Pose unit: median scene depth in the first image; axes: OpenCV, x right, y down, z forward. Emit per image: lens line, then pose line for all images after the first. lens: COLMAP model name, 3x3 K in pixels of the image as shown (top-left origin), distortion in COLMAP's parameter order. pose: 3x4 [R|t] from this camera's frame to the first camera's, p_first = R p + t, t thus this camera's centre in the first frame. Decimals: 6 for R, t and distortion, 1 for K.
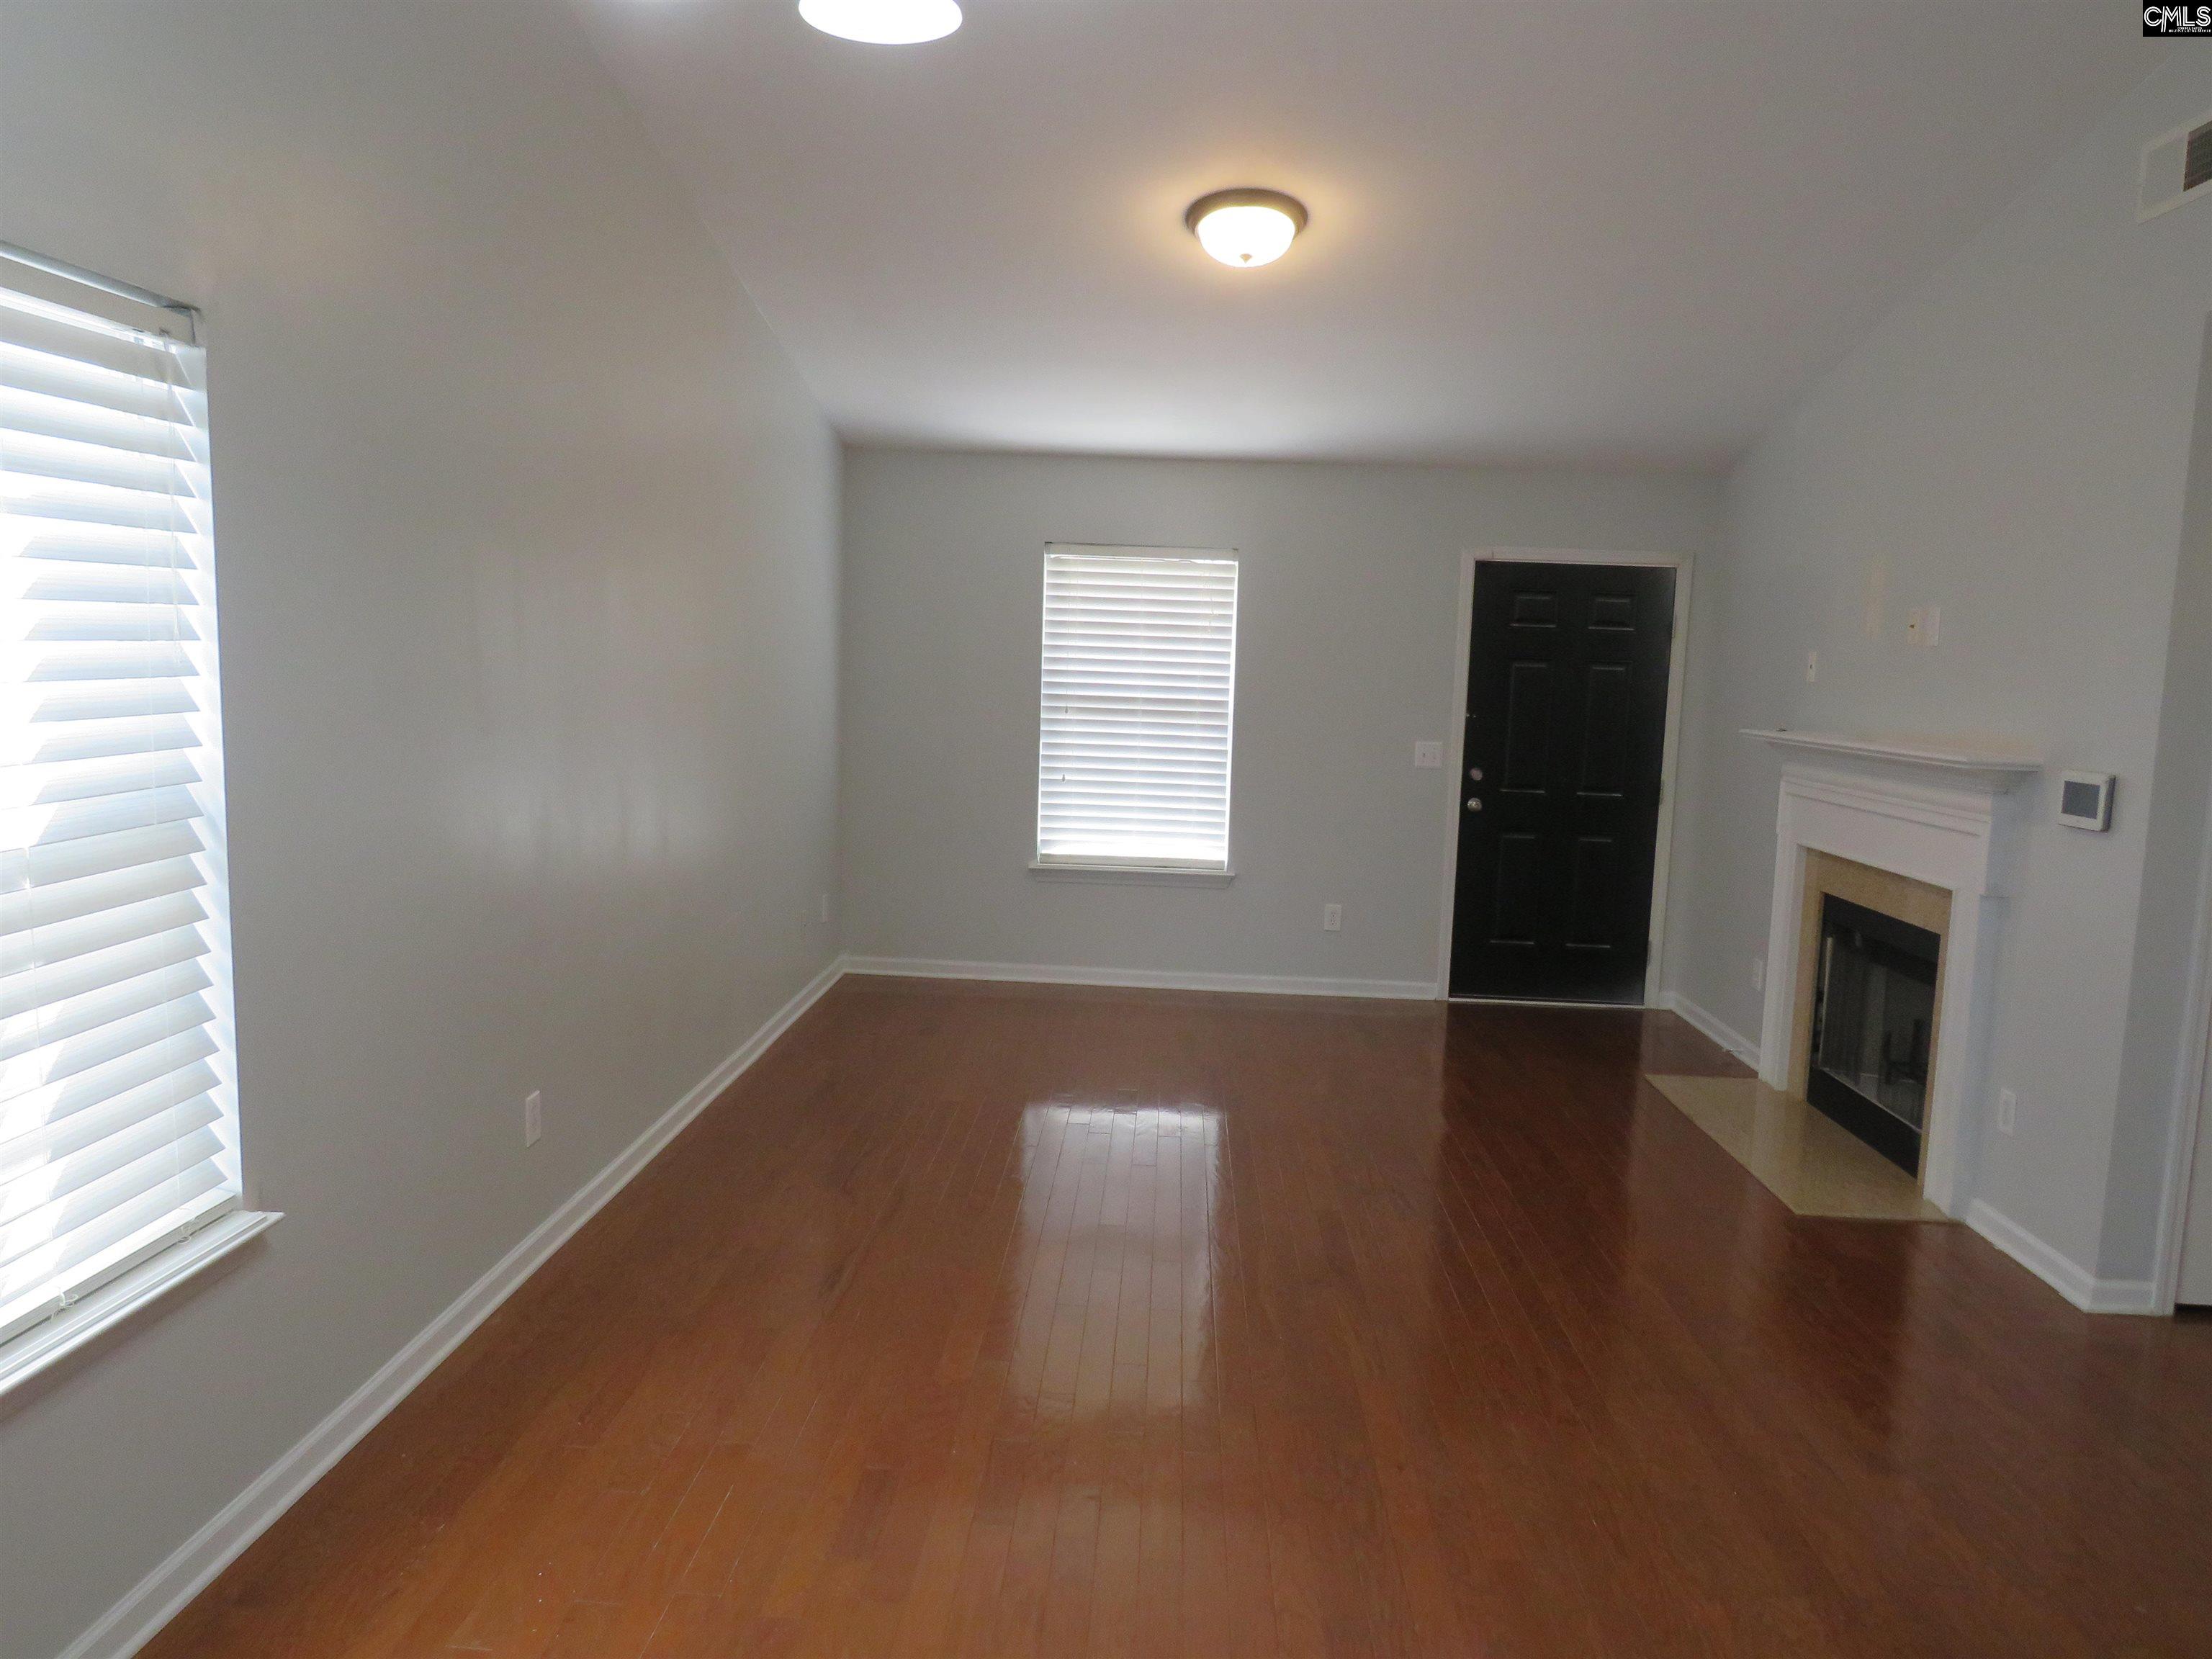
lens RADIAL K [[1532.1, 0, 1106.0], [0, 1532.1, 829.5], [0, 0, 1]] dist [-0.045740, 0.056458]
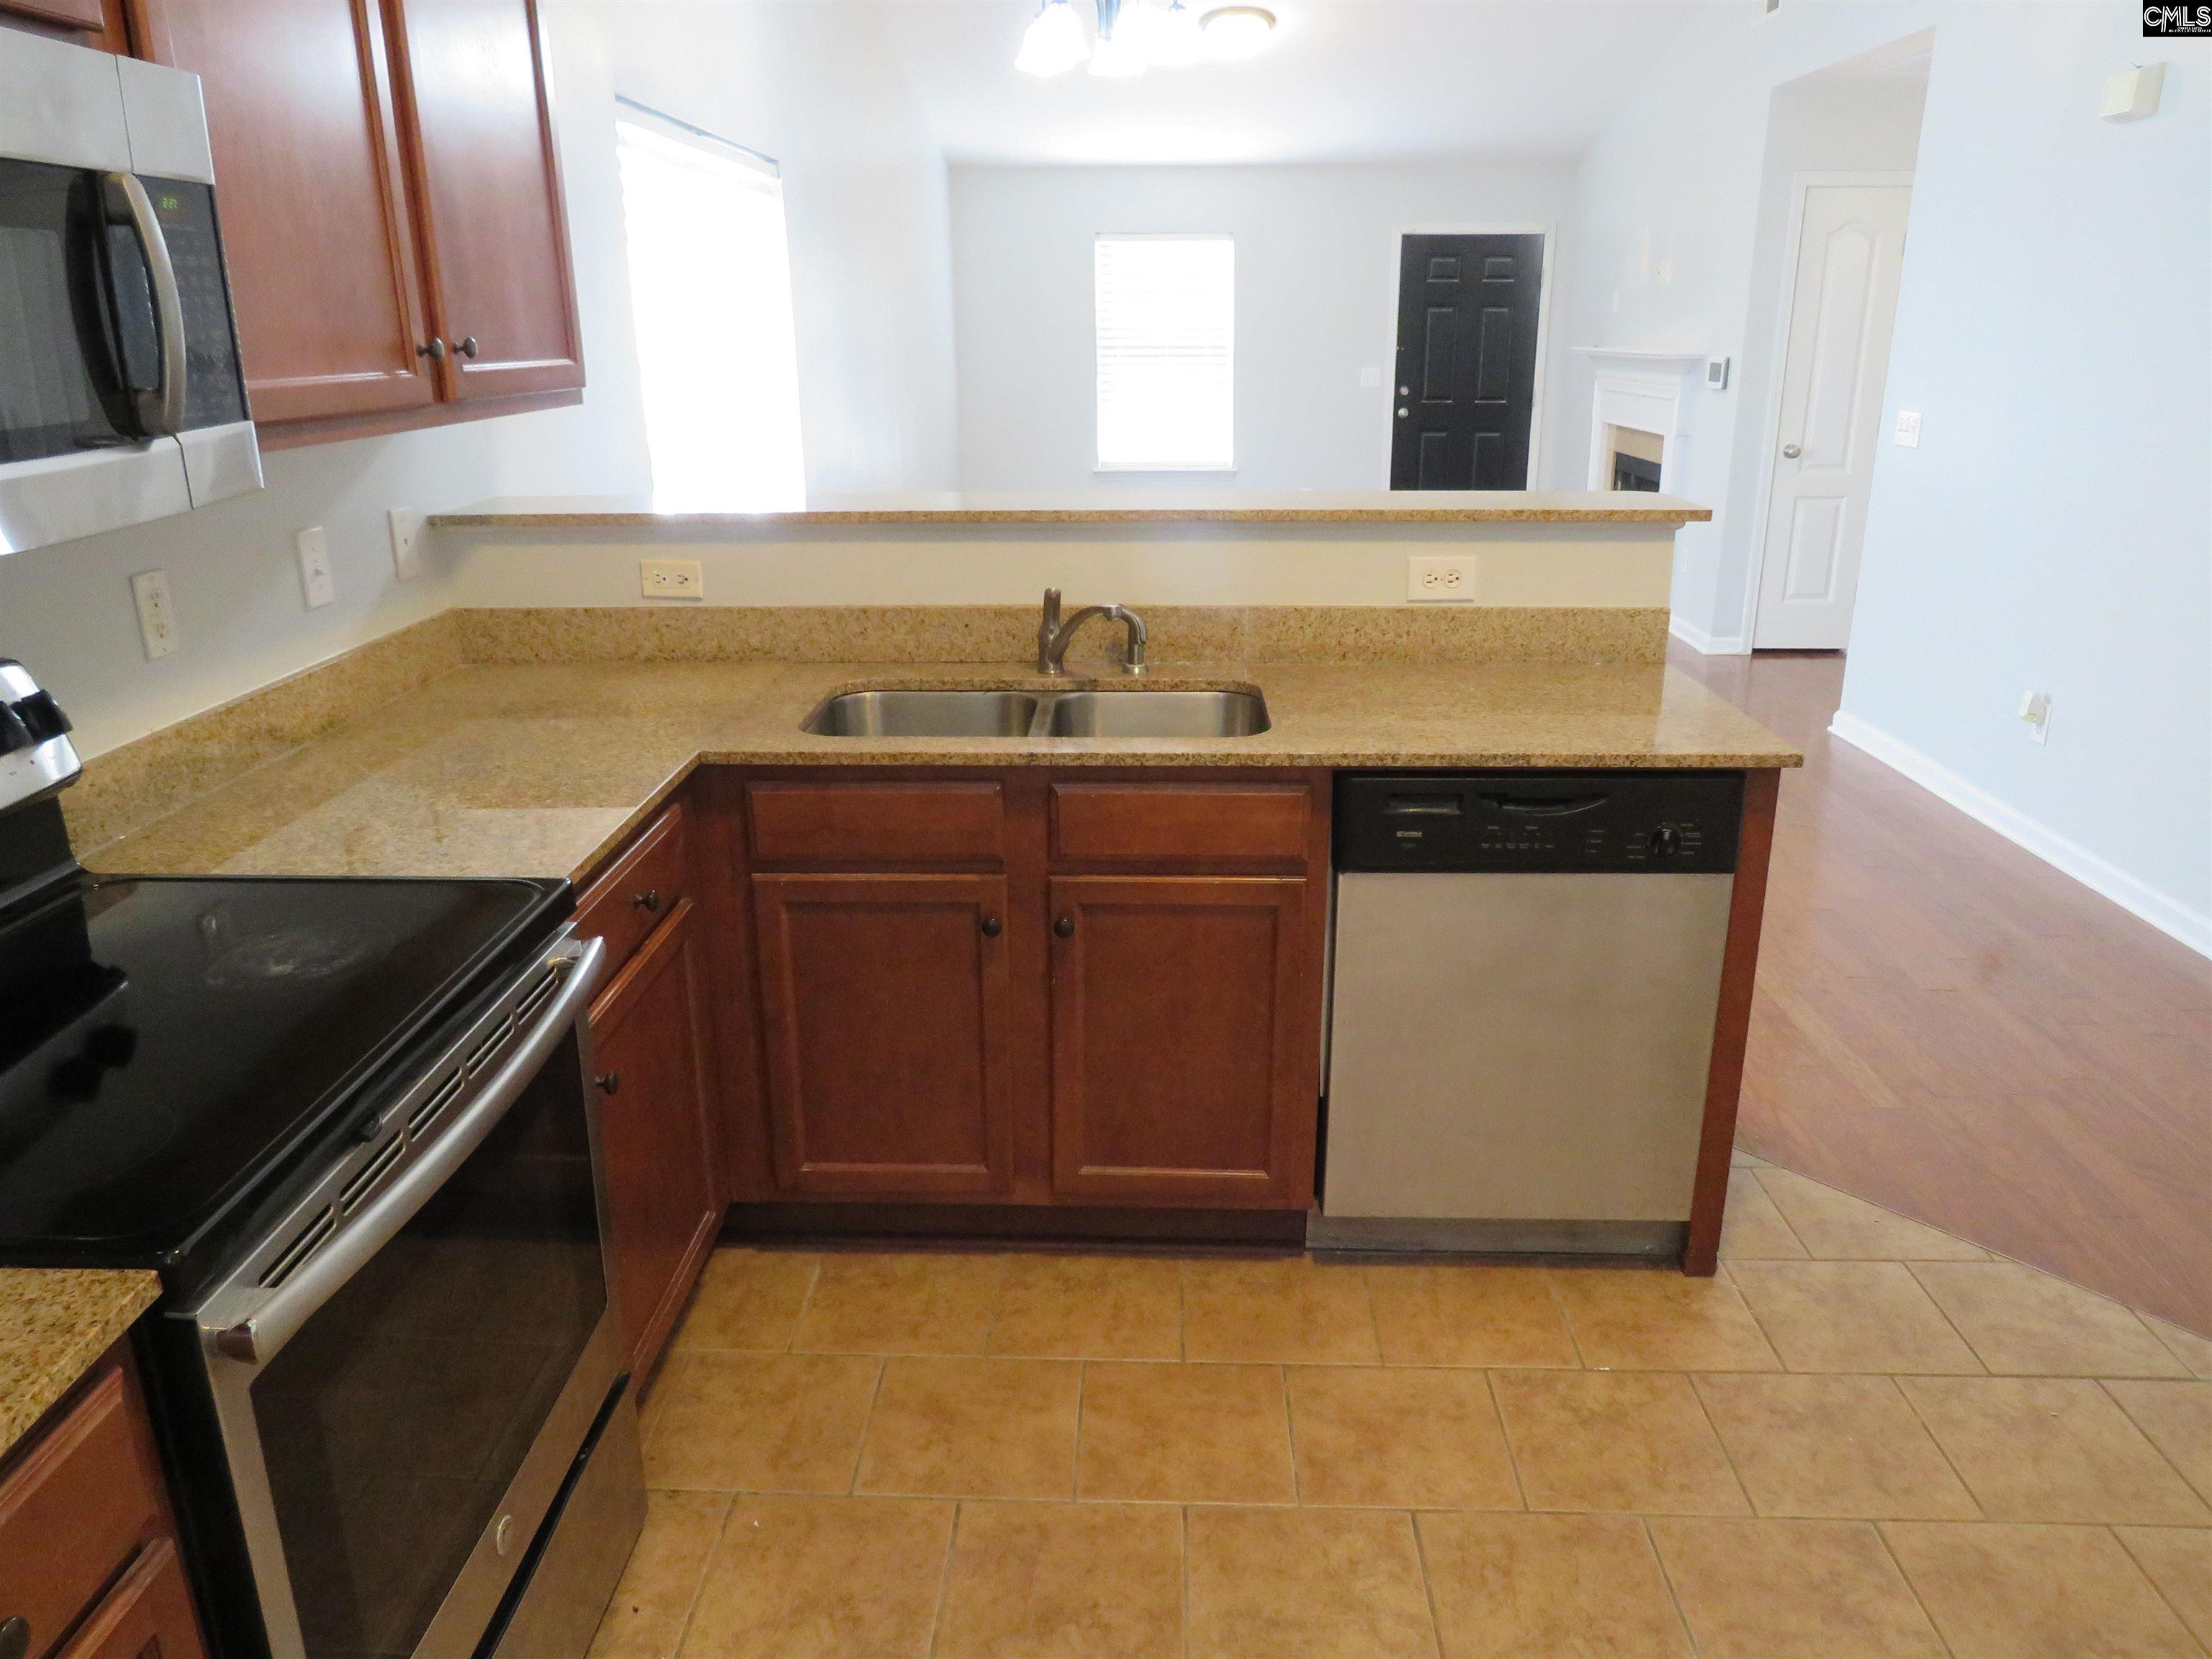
lens RADIAL K [[1532.1, 0, 1106.0], [0, 1532.1, 829.5], [0, 0, 1]] dist [-0.045740, 0.056458]
pose [[0.998996, -0.044550, 0.004803, -0.066049], [0.042625, 0.977897, 0.204698, 0.065131], [-0.013816, -0.204288, 0.978813, -0.508688]]
